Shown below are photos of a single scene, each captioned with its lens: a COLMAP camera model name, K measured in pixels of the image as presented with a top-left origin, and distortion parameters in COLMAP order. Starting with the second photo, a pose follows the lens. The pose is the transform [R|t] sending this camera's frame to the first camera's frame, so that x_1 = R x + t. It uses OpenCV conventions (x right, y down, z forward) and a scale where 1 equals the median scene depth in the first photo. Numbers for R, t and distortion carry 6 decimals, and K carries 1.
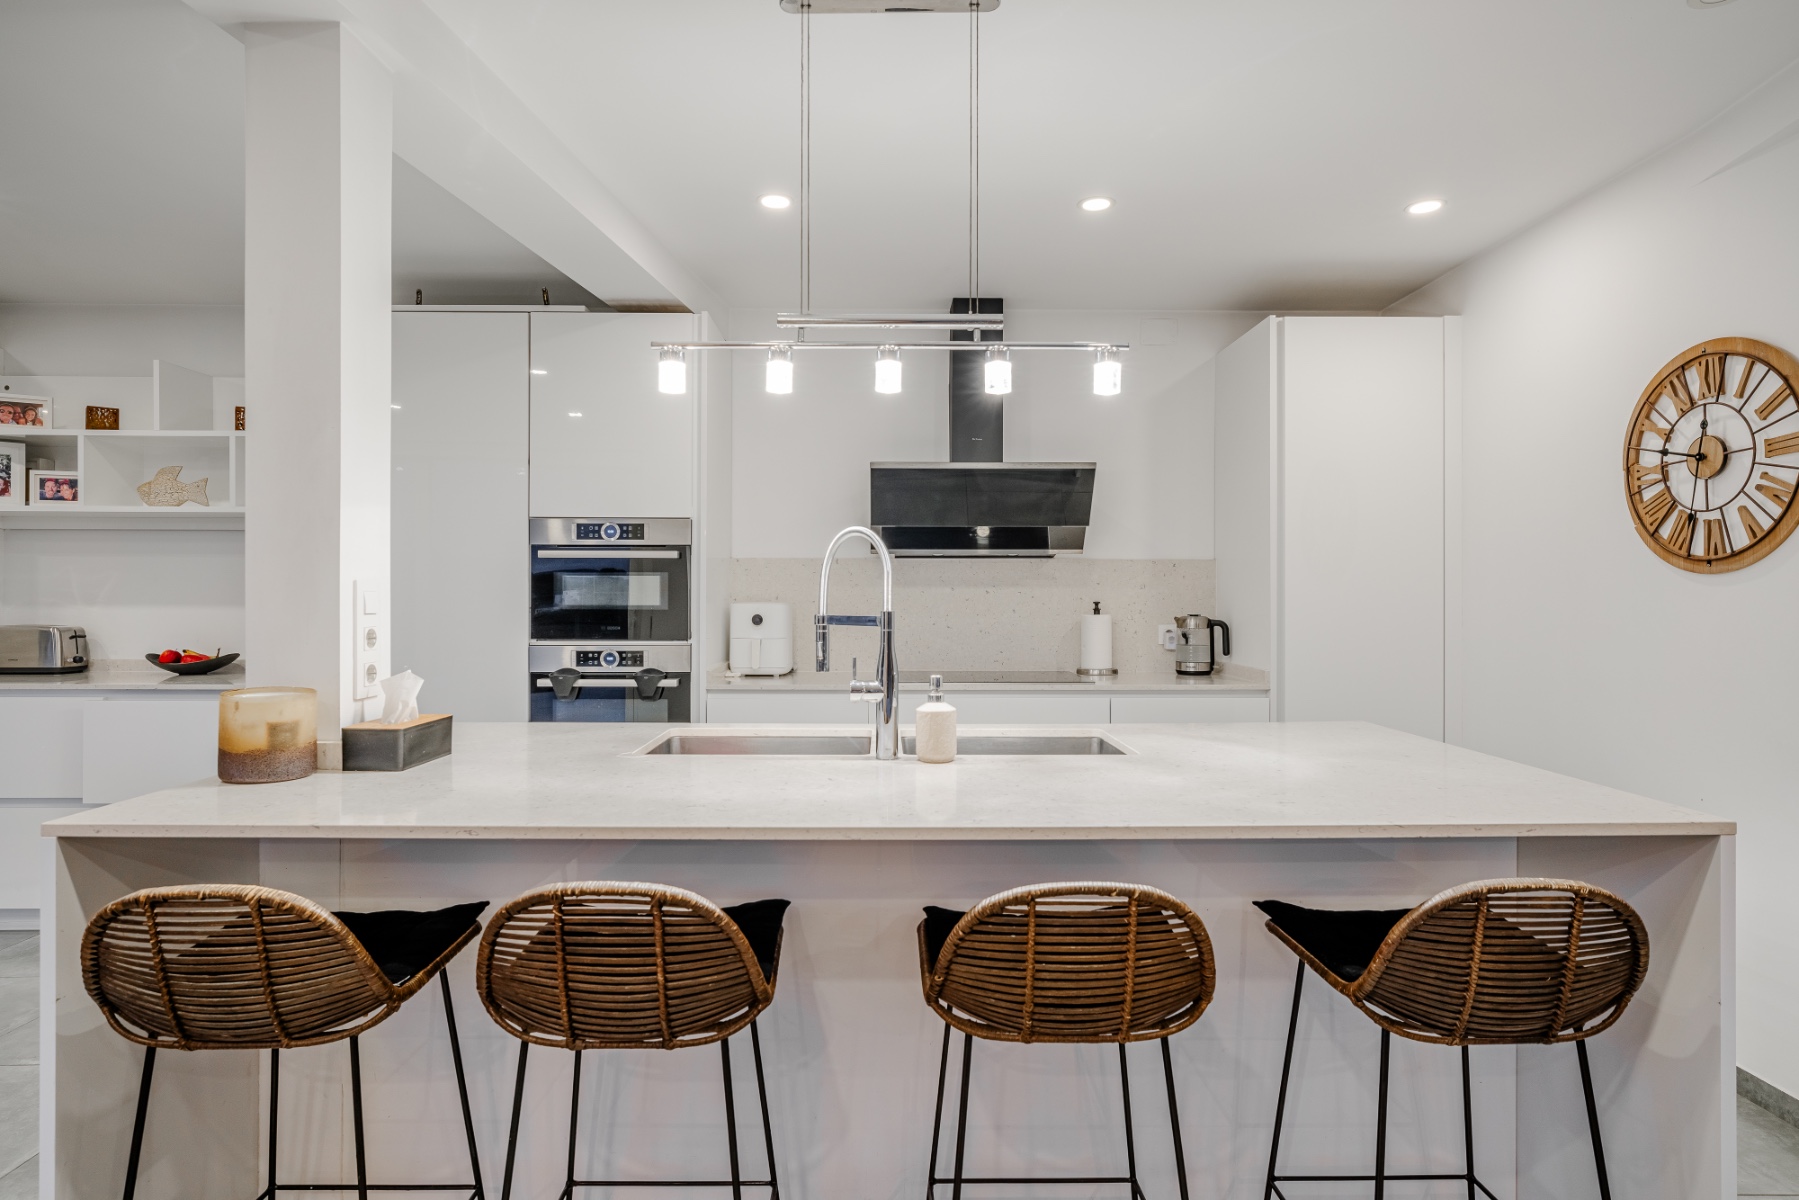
lens RADIAL K [[980.2, 0, 901.9], [0, 980.2, 595.3], [0, 0, 1]] dist [-0.002239, 0.000802]
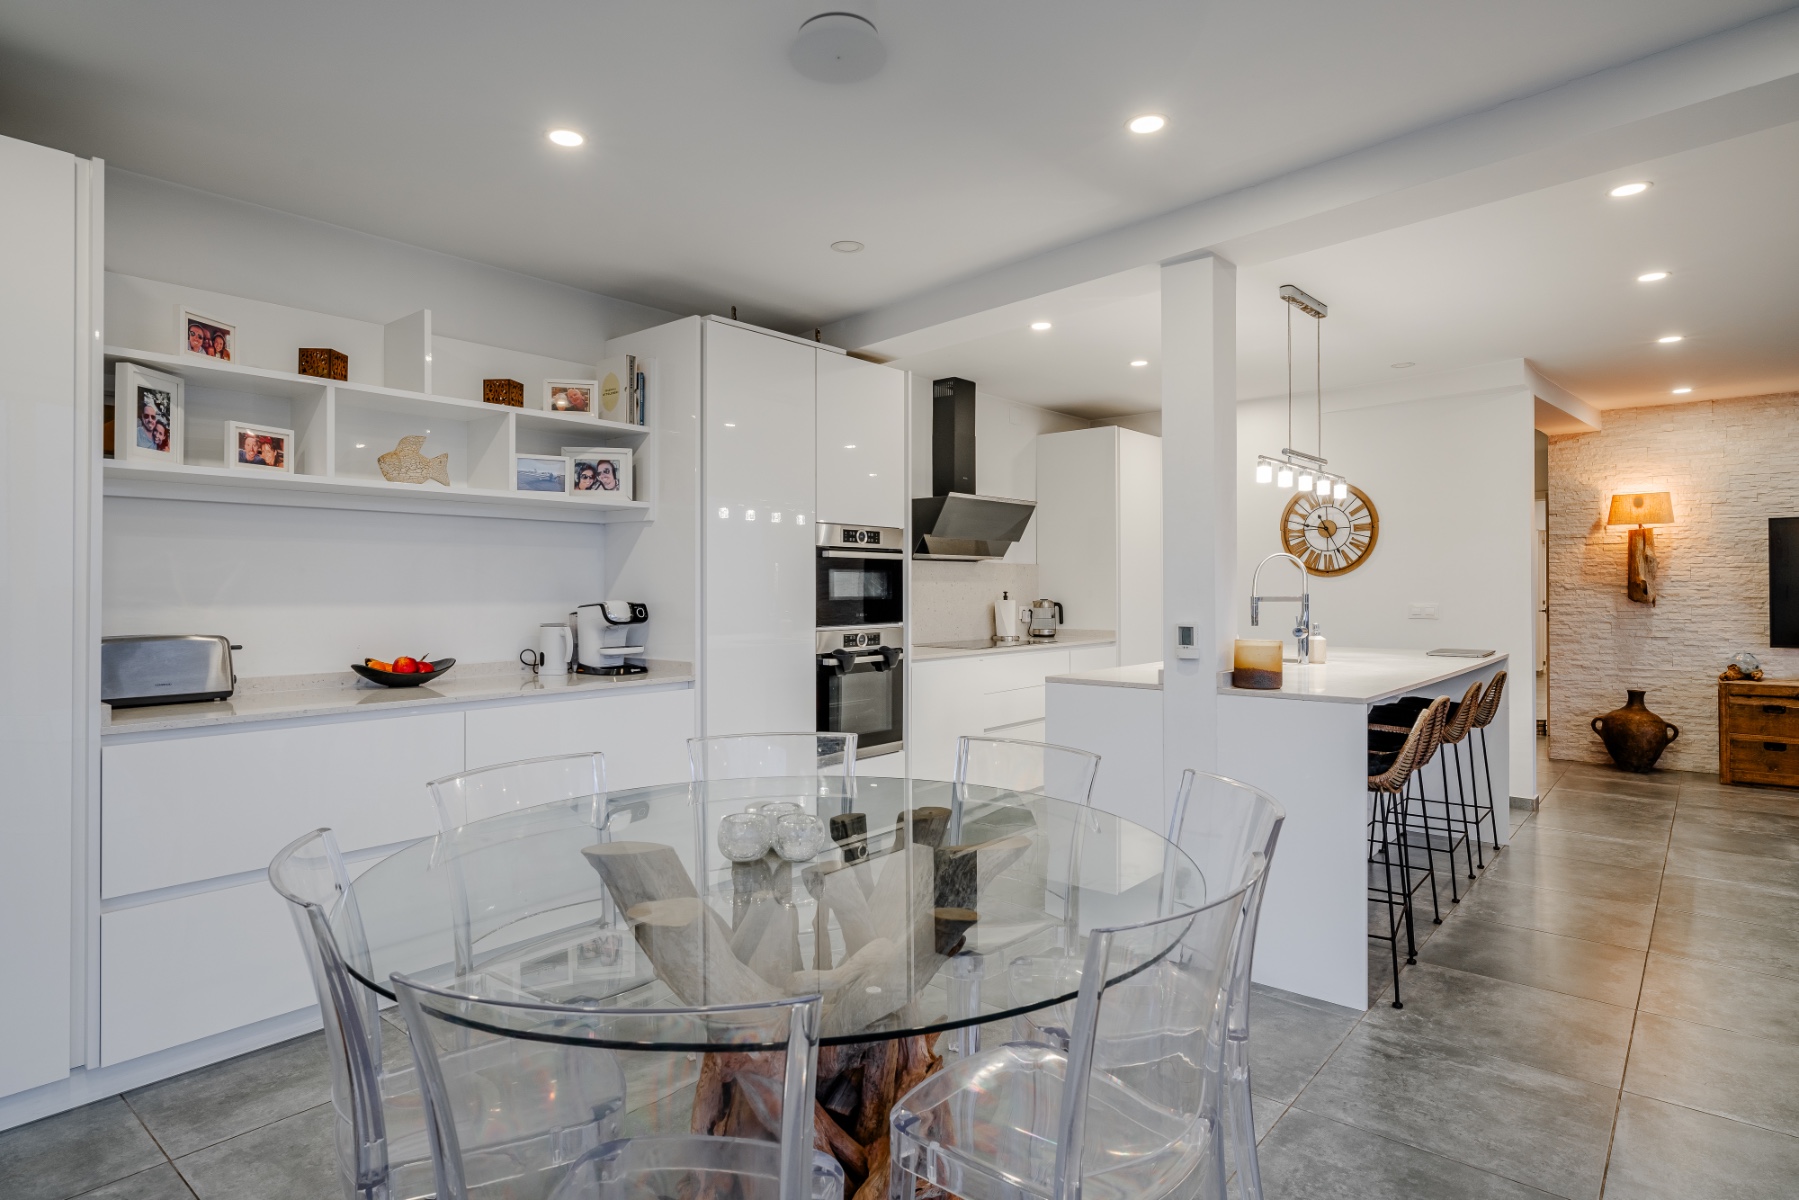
lens RADIAL K [[980.2, 0, 909.4], [0, 980.2, 587.3], [0, 0, 1]] dist [-0.002239, 0.000802]
pose [[0.652765, -0.002959, 0.757555, -1.112098], [0.003203, 0.999994, 0.001147, -0.002362], [-0.757554, 0.001678, 0.652771, 0.138115]]
